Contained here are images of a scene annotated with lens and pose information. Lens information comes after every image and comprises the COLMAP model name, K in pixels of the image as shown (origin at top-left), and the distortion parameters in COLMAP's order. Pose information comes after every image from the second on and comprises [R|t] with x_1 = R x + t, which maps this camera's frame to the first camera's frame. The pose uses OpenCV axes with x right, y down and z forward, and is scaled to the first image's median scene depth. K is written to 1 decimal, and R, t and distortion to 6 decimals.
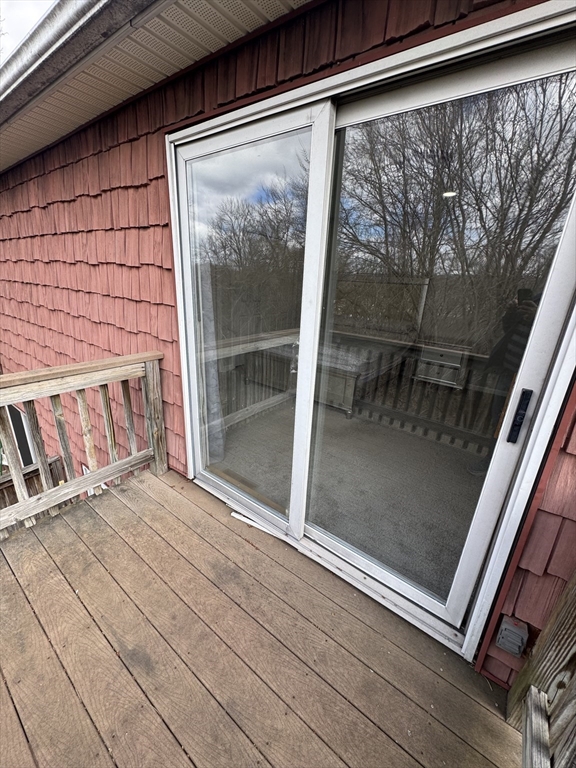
lens RADIAL K [[309.3, 0, 288.4], [0, 309.3, 380.9], [0, 0, 1]] dist [-0.004432, 0.001090]
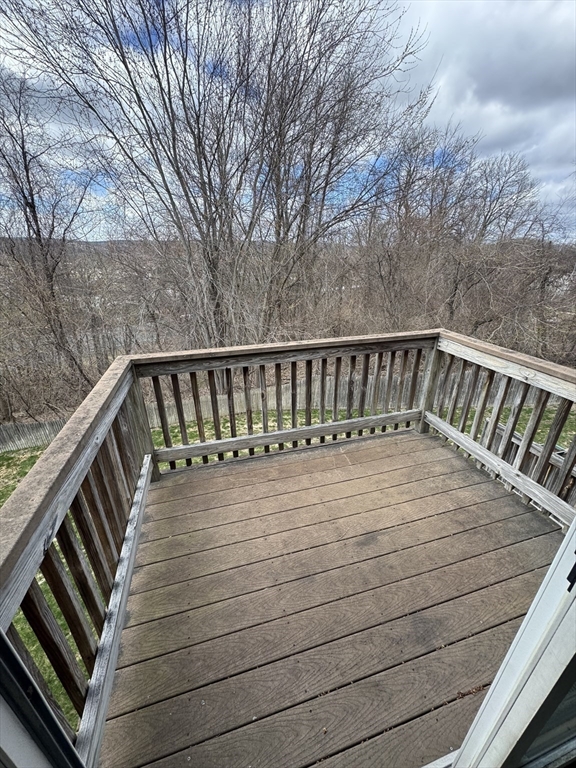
lens RADIAL K [[309.3, 0, 289.8], [0, 309.3, 386.5], [0, 0, 1]] dist [-0.004432, 0.001090]
pose [[-0.606700, 0.267199, -0.748679, 0.548081], [-0.283219, 0.807357, 0.517651, -0.274447], [0.742767, 0.526099, -0.414147, 0.839690]]
